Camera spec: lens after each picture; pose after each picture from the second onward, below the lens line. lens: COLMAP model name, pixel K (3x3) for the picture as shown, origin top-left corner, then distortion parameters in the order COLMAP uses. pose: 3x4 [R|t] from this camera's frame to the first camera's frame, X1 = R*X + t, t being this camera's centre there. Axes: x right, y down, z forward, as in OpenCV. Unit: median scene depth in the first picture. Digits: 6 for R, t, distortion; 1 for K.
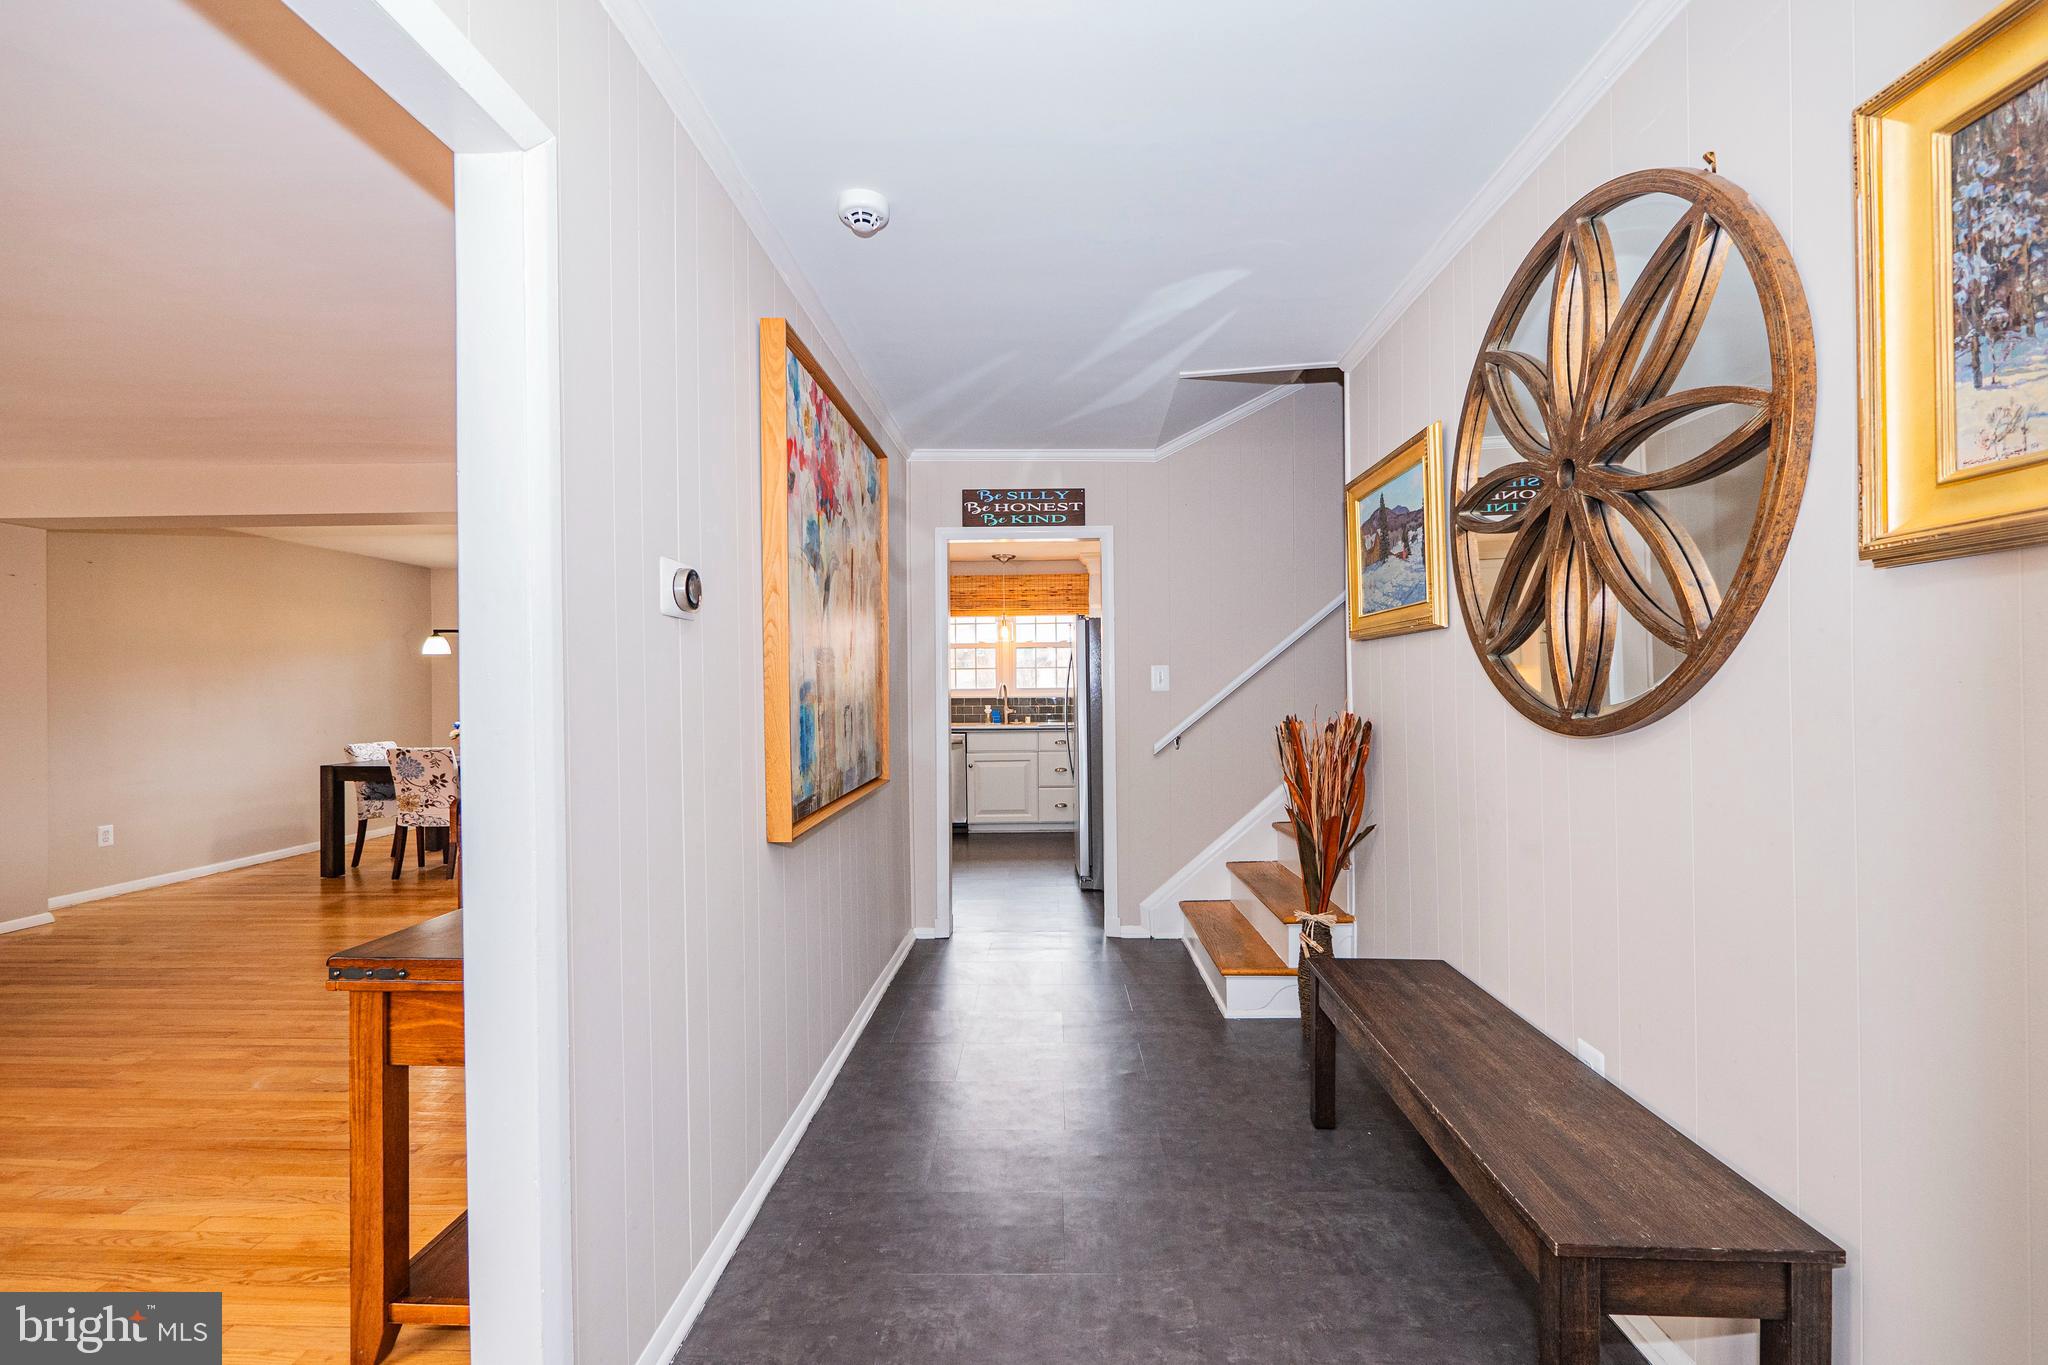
lens RADIAL K [[857.7, 0, 1036.8], [0, 857.7, 678.8], [0, 0, 1]] dist [-0.004759, -0.000600]
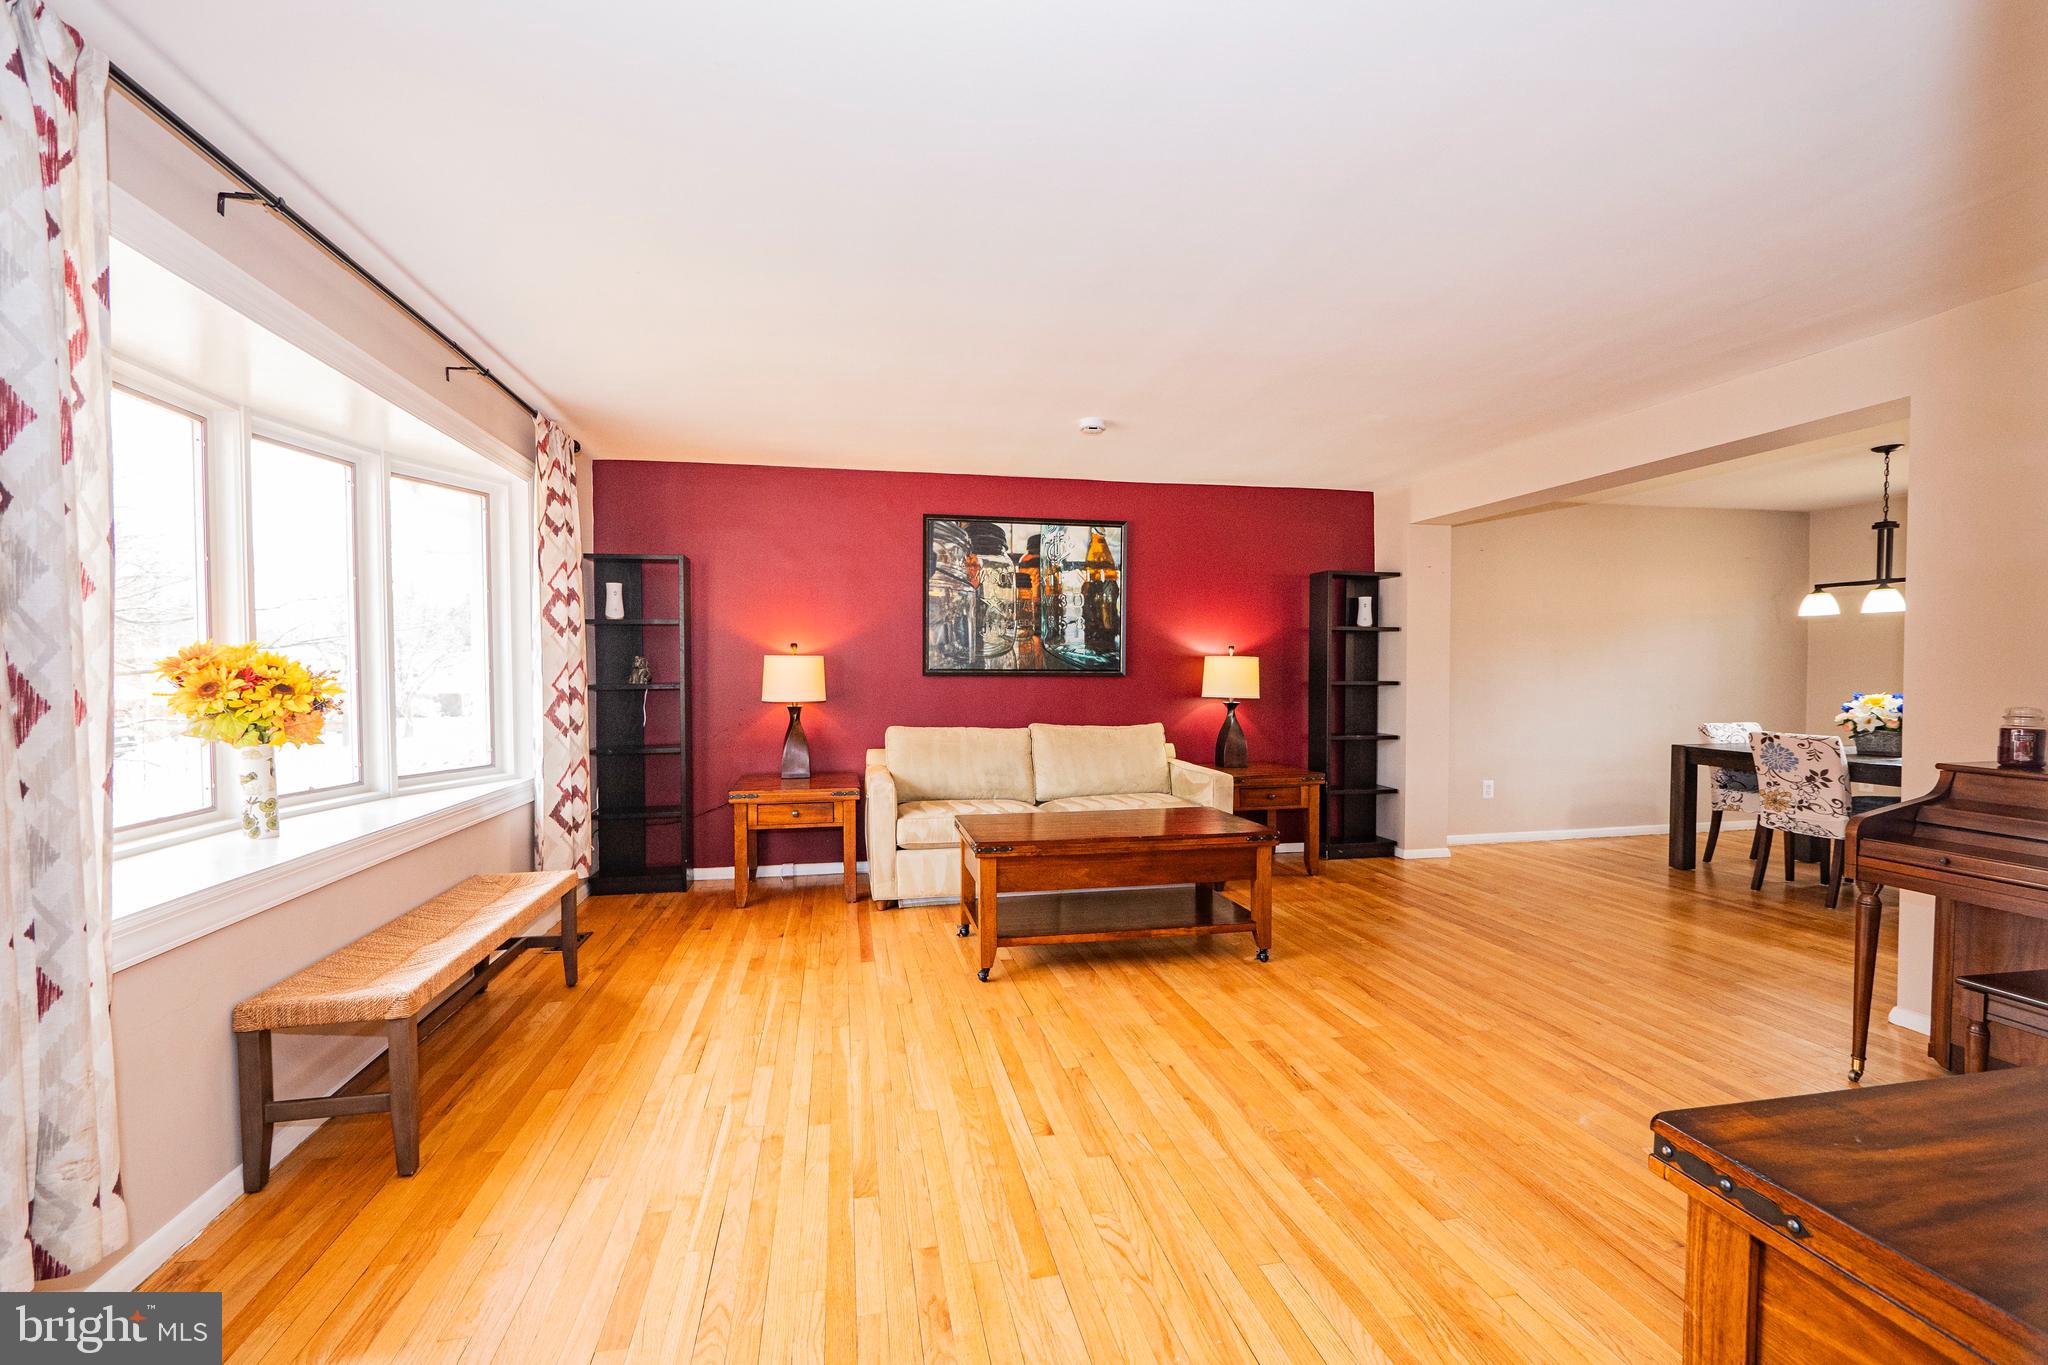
lens RADIAL K [[857.7, 0, 1008.9], [0, 857.7, 699.7], [0, 0, 1]] dist [-0.004759, -0.000600]
pose [[0.207962, 0.041962, -0.977236, -0.103220], [0.013010, 0.998872, 0.045660, 0.003268], [0.978050, -0.022209, 0.207181, 0.129246]]
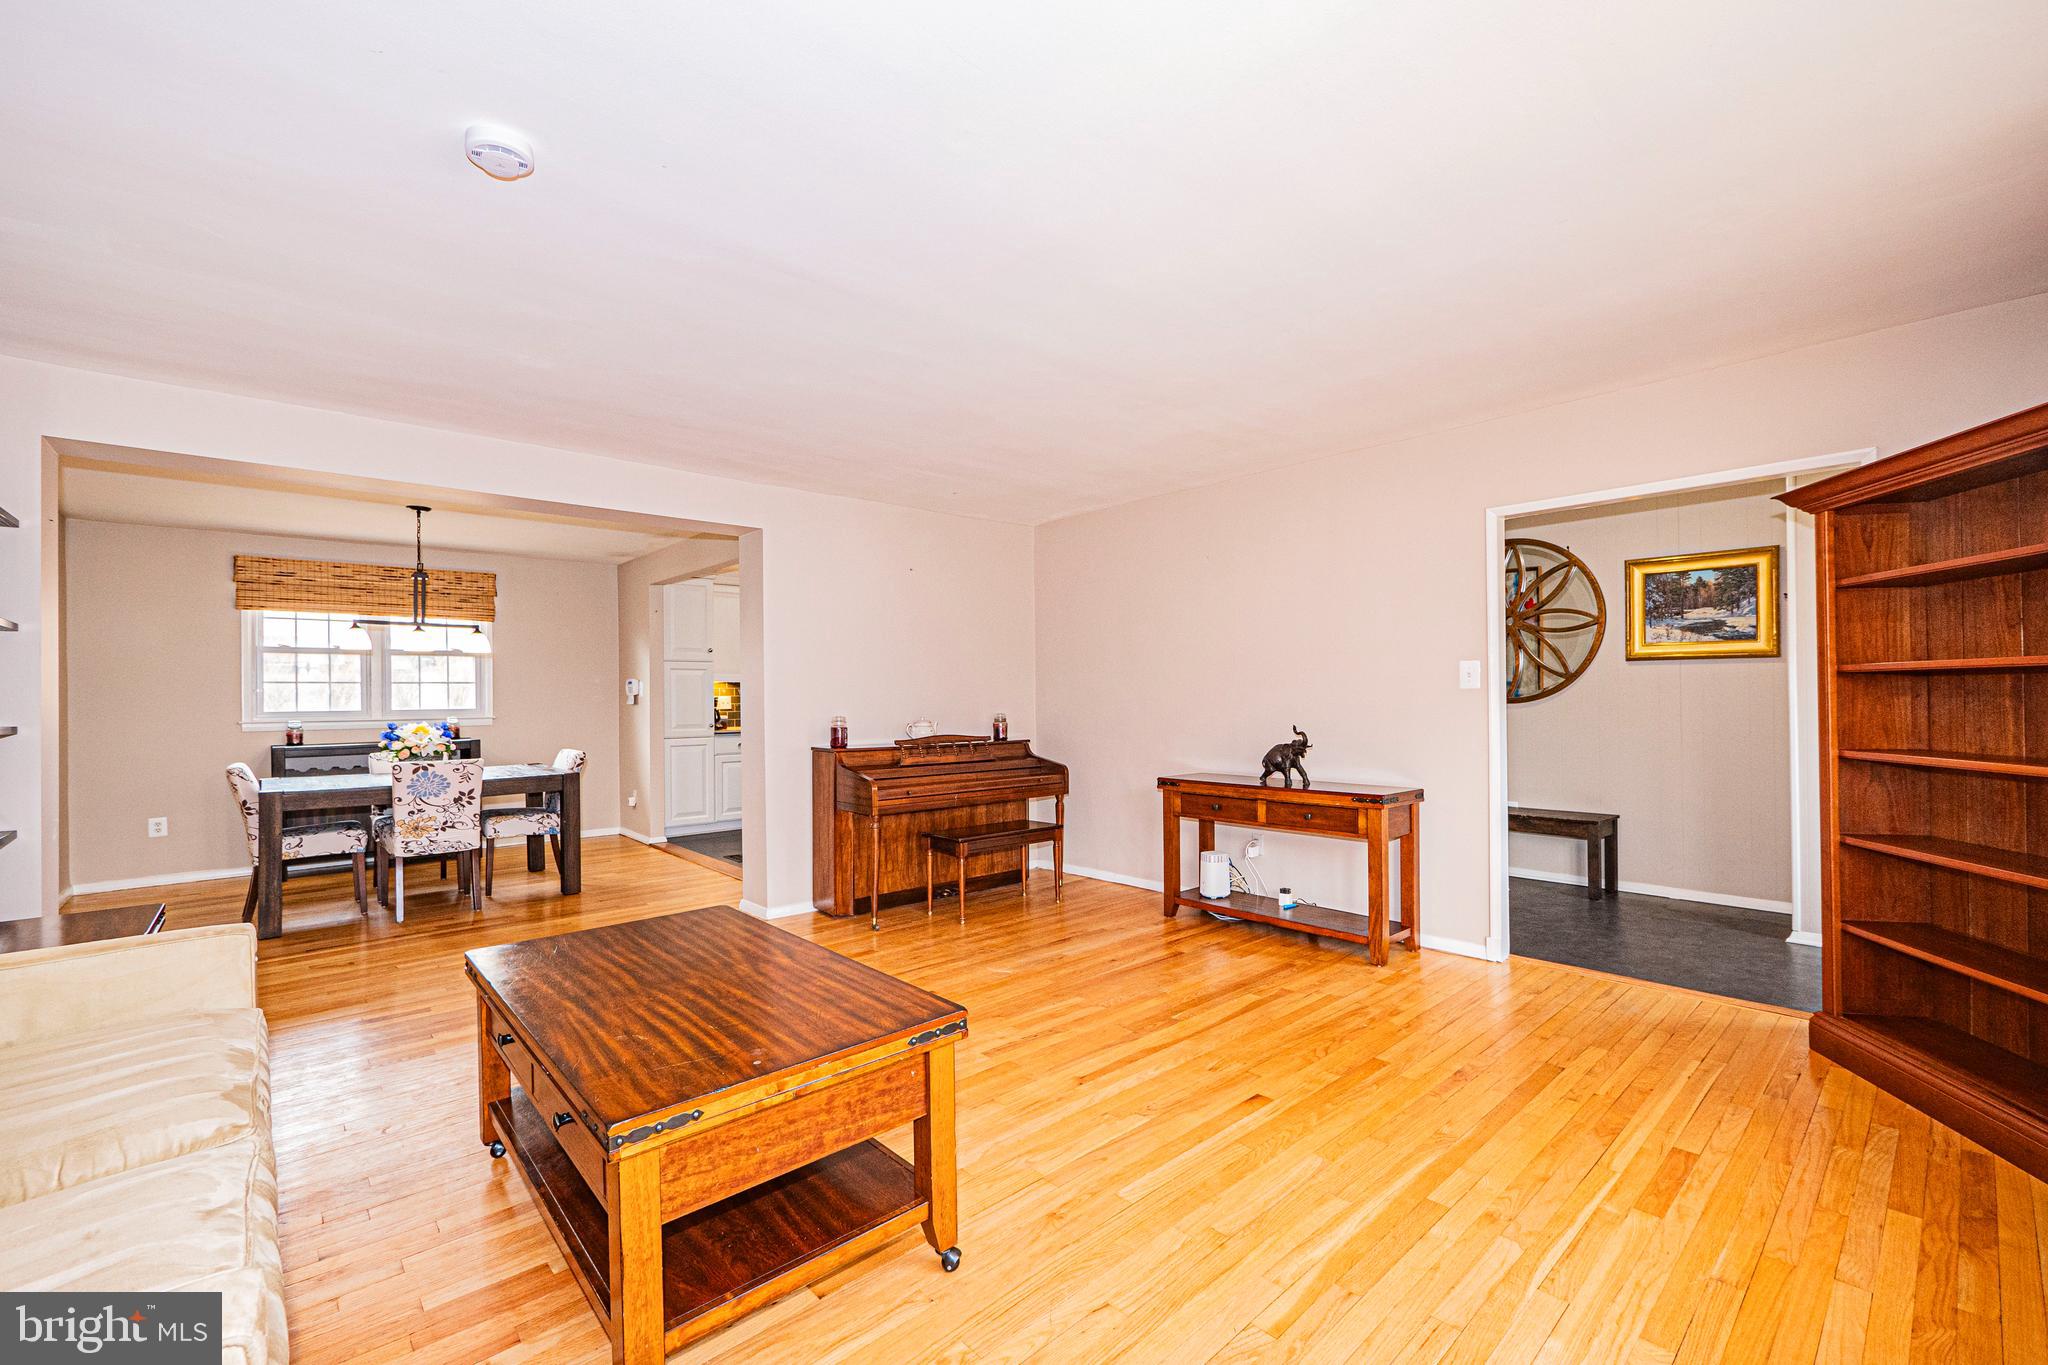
lens RADIAL K [[857.7, 0, 1045.2], [0, 857.7, 700.8], [0, 0, 1]] dist [-0.004759, -0.000600]
pose [[0.722416, 0.003389, 0.691451, -0.930146], [-0.005466, 0.999985, 0.000810, 0.018259], [-0.691437, -0.004365, 0.722423, -0.031233]]
